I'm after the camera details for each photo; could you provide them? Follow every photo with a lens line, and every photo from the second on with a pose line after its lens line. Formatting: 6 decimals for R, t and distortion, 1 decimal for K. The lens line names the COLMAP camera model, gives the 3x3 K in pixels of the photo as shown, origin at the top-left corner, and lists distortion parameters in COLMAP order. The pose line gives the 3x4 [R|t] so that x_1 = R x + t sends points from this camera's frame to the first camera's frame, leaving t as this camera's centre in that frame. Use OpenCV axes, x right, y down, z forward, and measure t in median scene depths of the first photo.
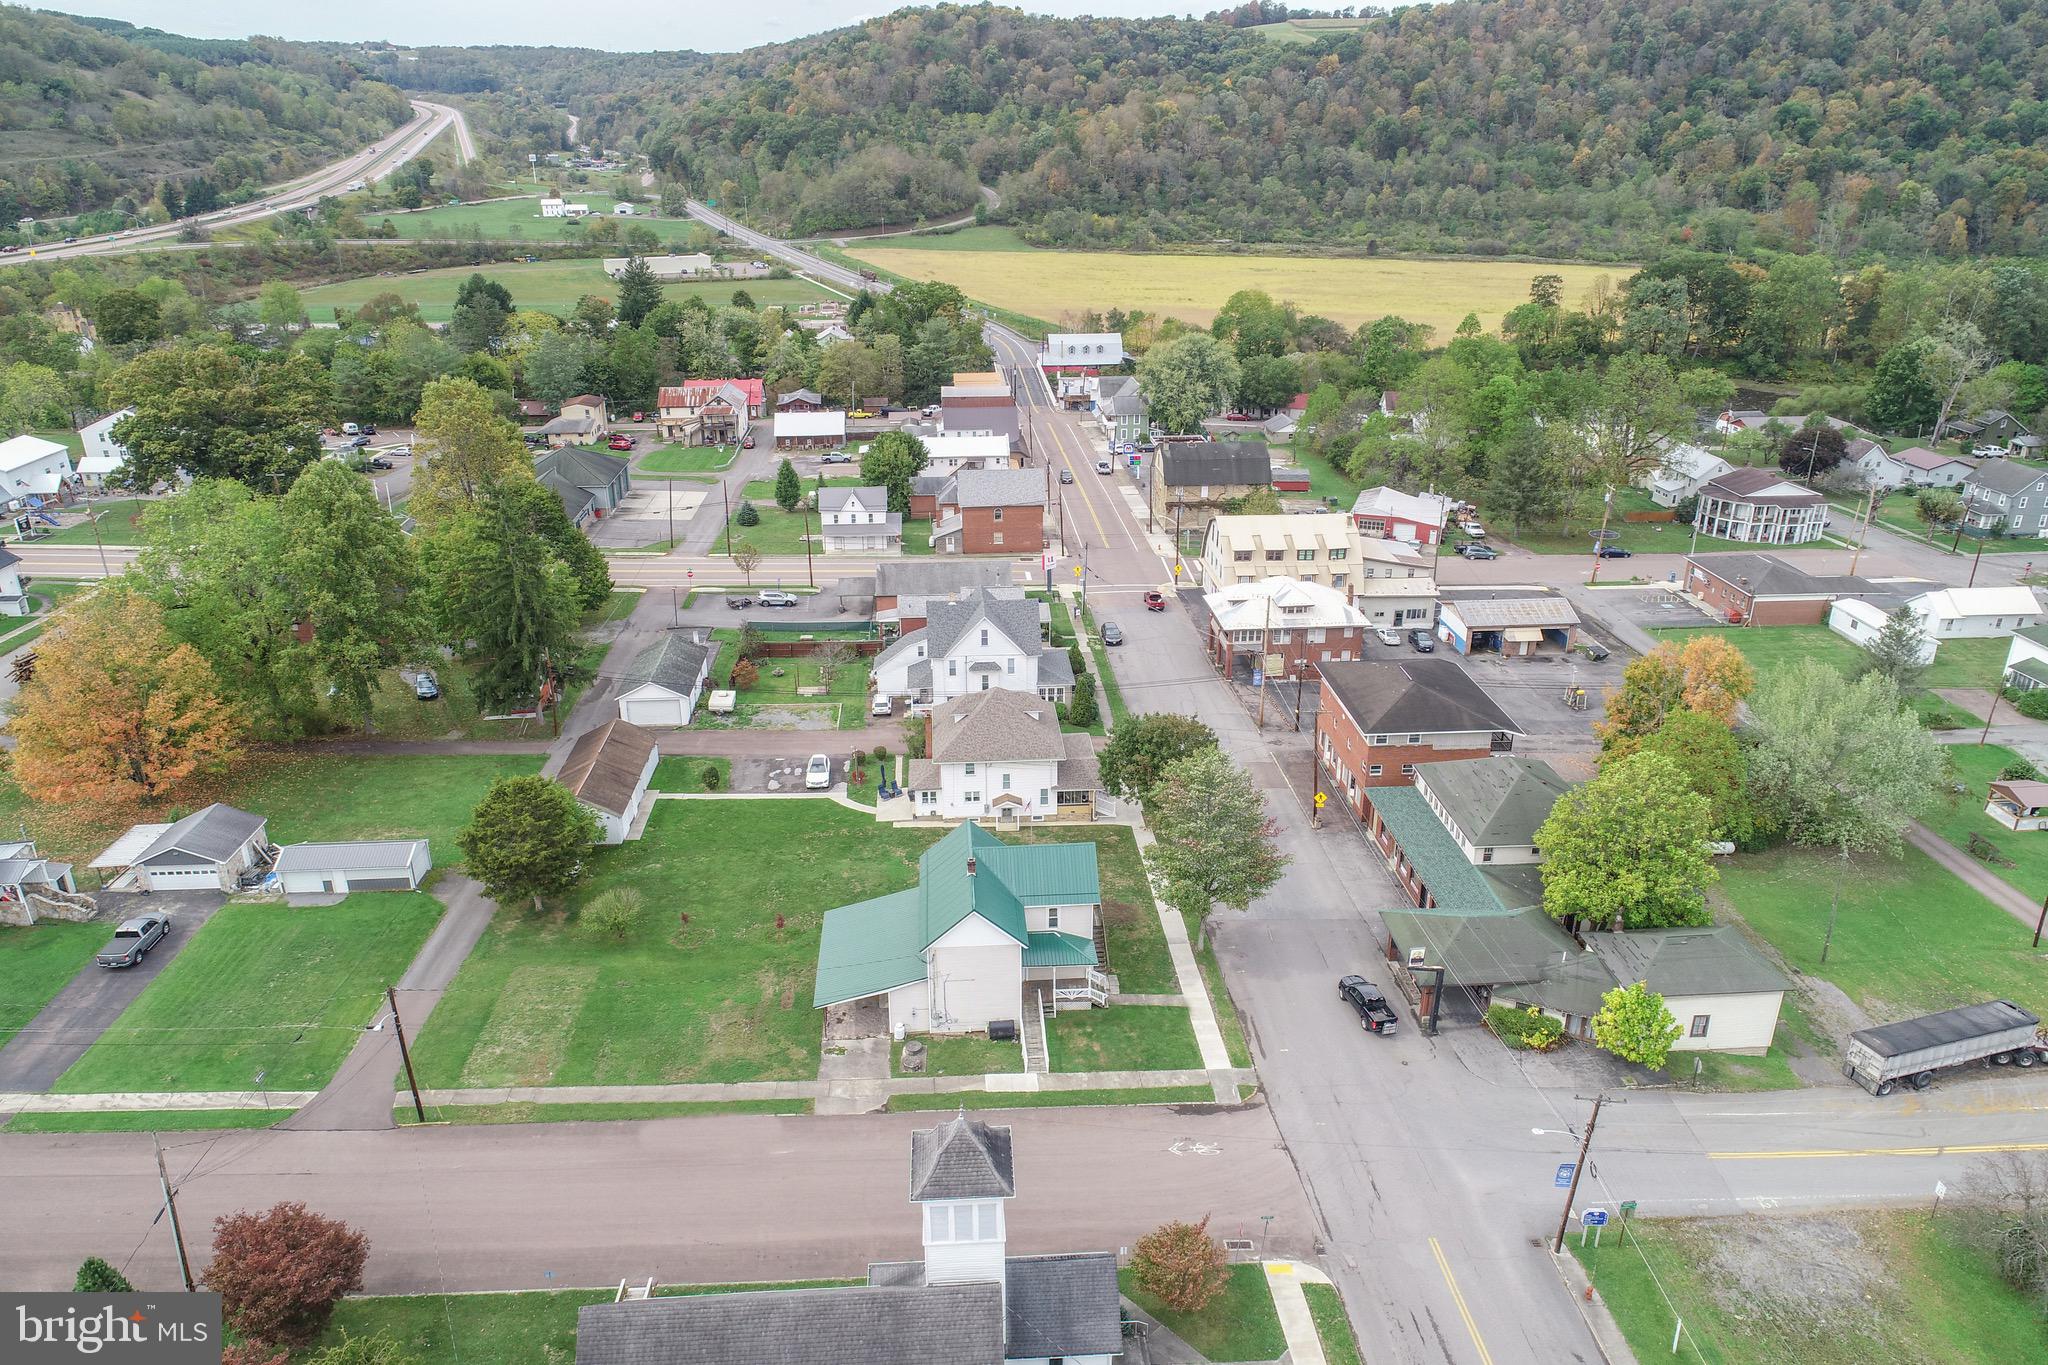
lens RADIAL K [[1364.5, 0, 1022.7], [0, 1364.5, 690.6], [0, 0, 1]] dist [0.000279, -0.005658]
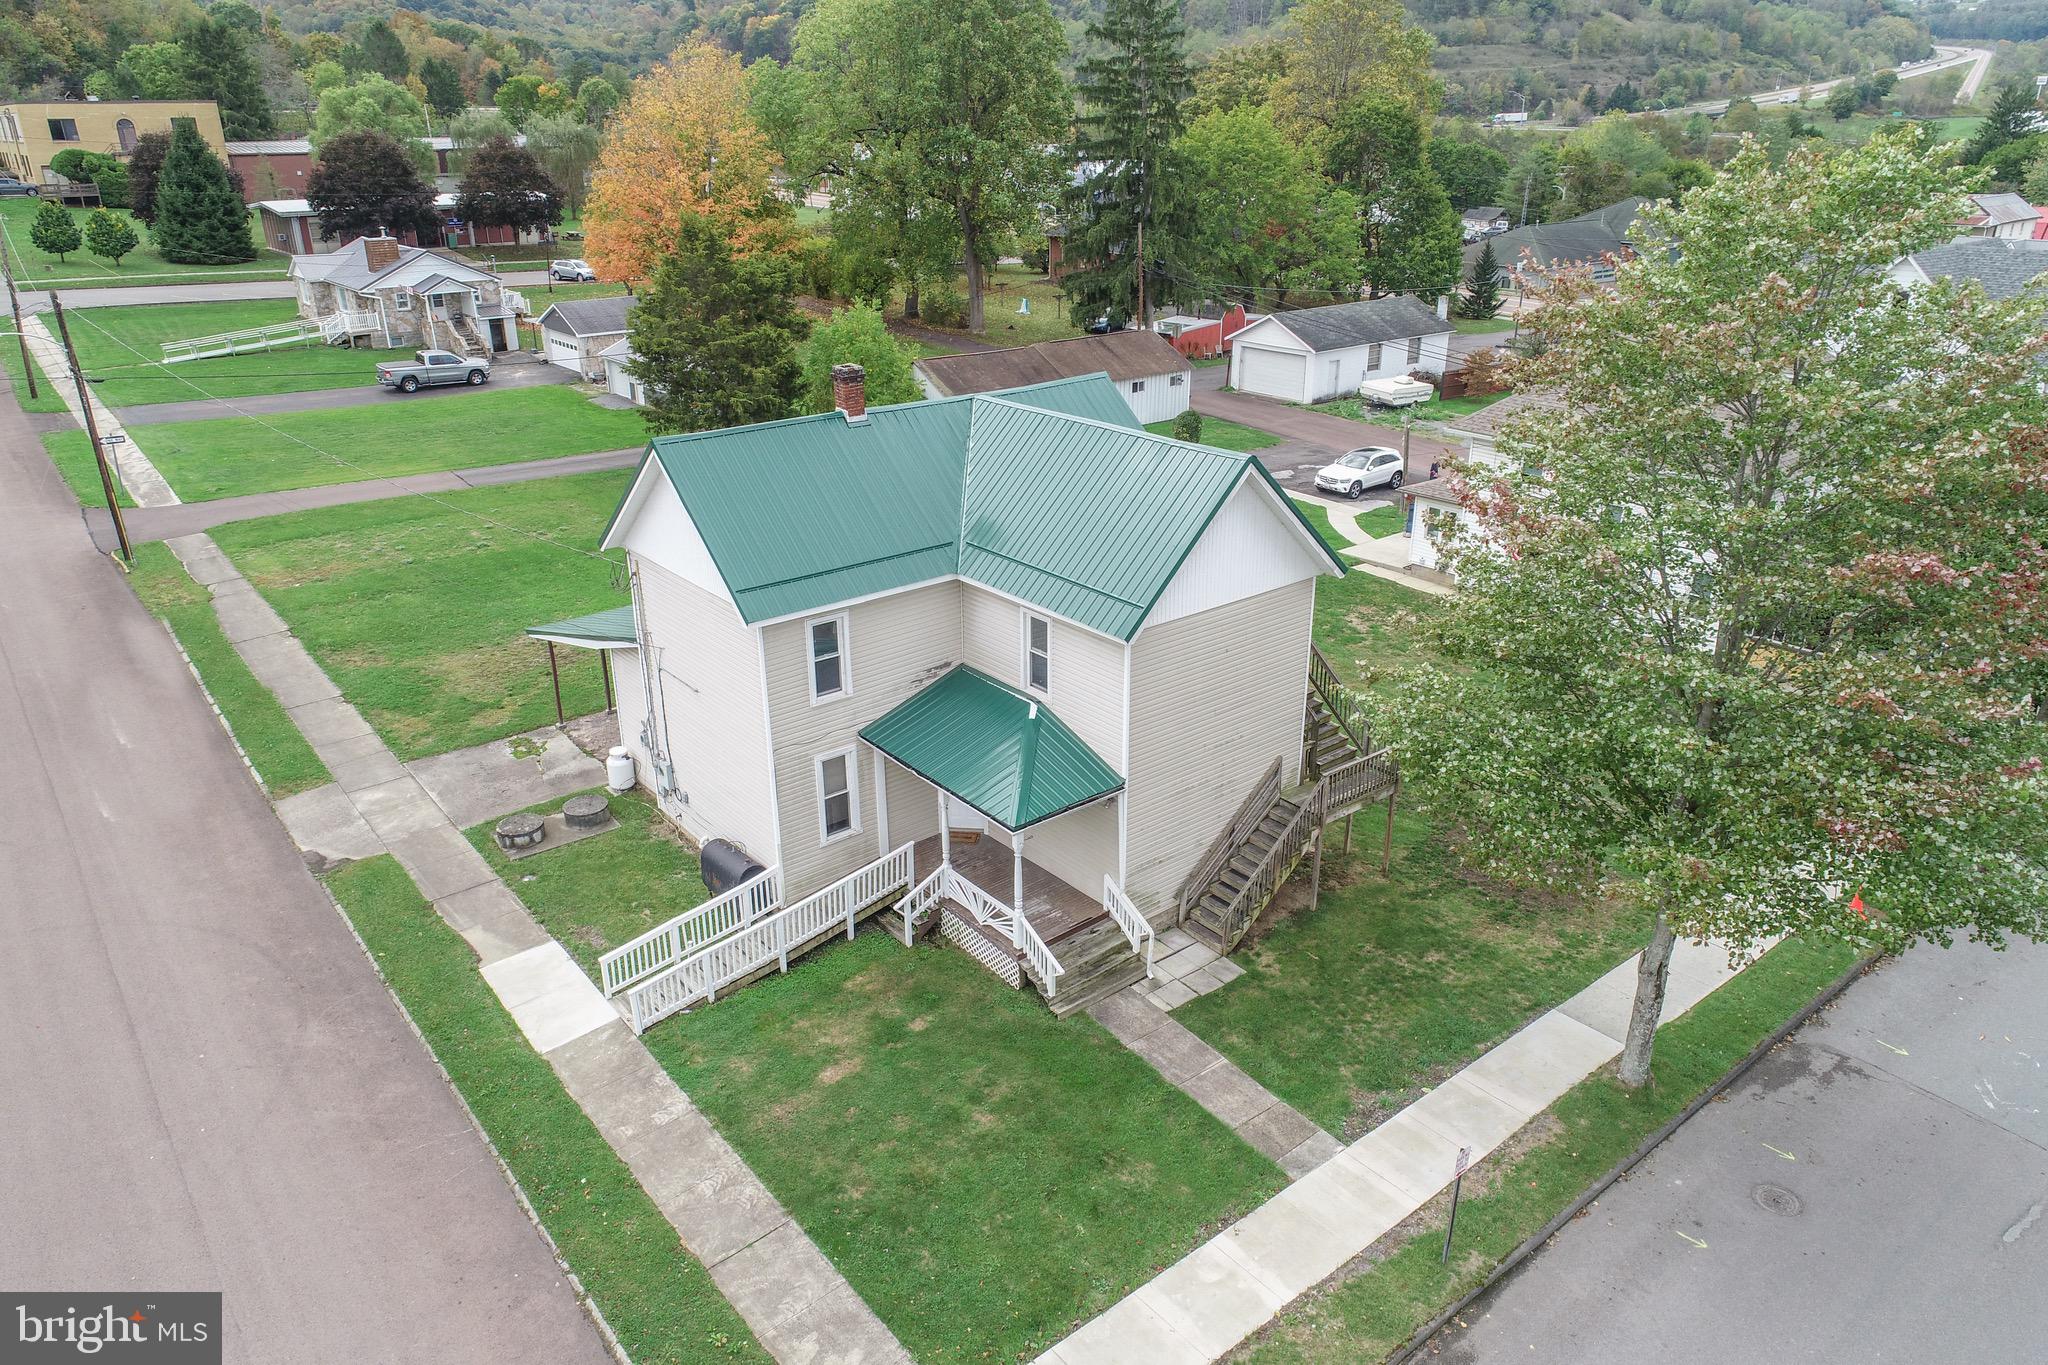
lens RADIAL K [[1367.2, 0, 1021.9], [0, 1367.2, 689.2], [0, 0, 1]] dist [-0.006074, 0.004090]
pose [[0.572913, 0.316232, -0.756153, 0.153254], [-0.310130, 0.937616, 0.157146, 0.078076], [0.758676, 0.144475, 0.635246, 0.493730]]
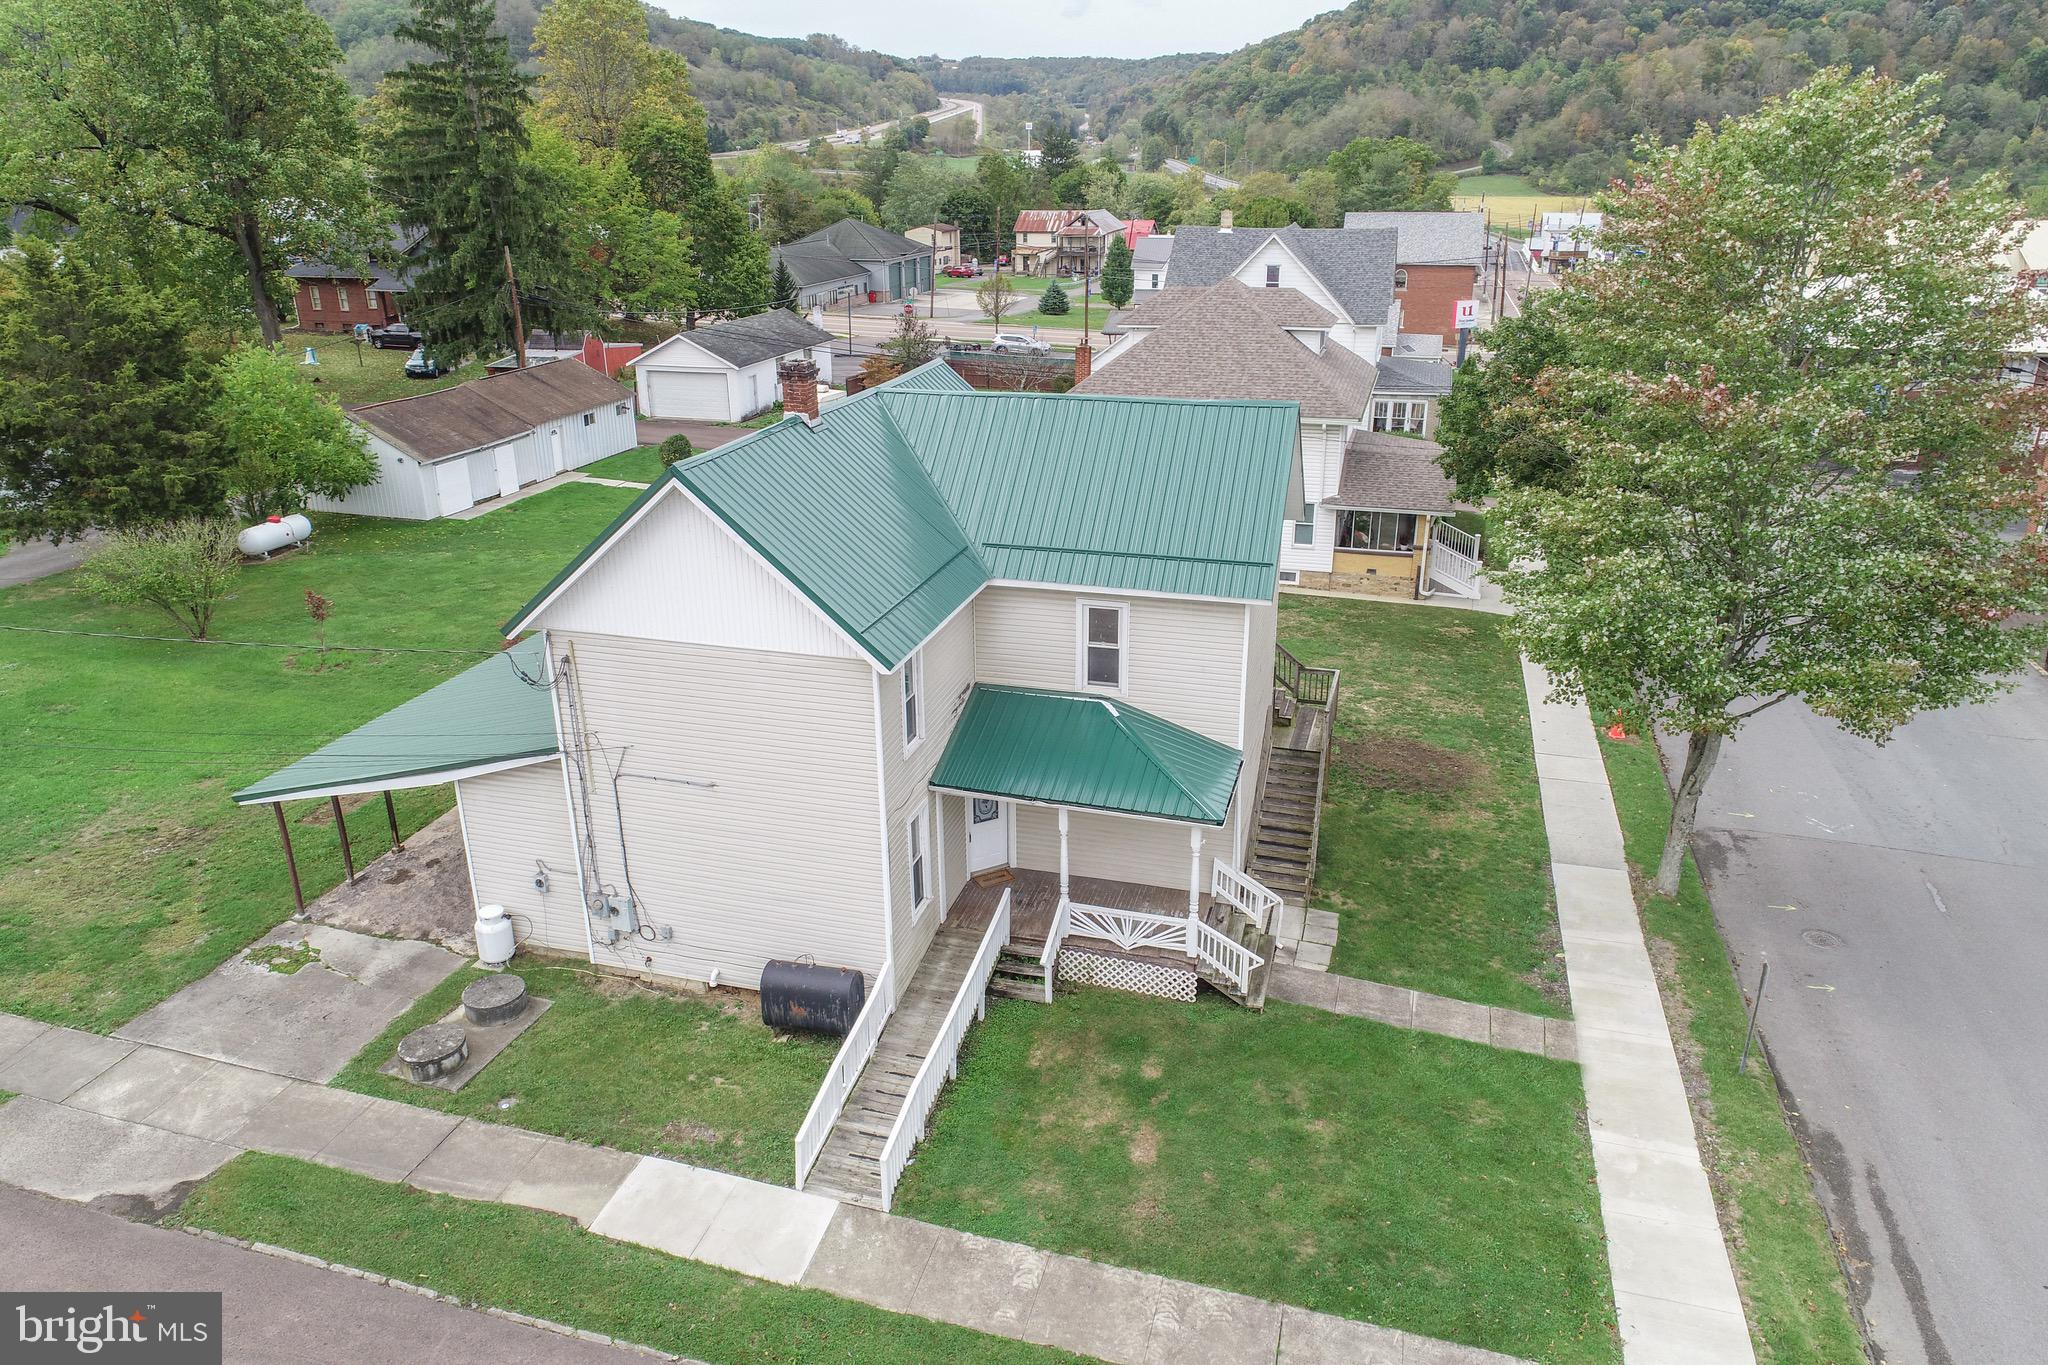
lens RADIAL K [[1367.2, 0, 1021.9], [0, 1367.2, 689.2], [0, 0, 1]] dist [-0.006074, 0.004090]
pose [[0.938773, 0.122507, -0.322021, 0.059383], [-0.128154, 0.991747, 0.003691, 0.107746], [0.319816, 0.037803, 0.946725, 0.448491]]
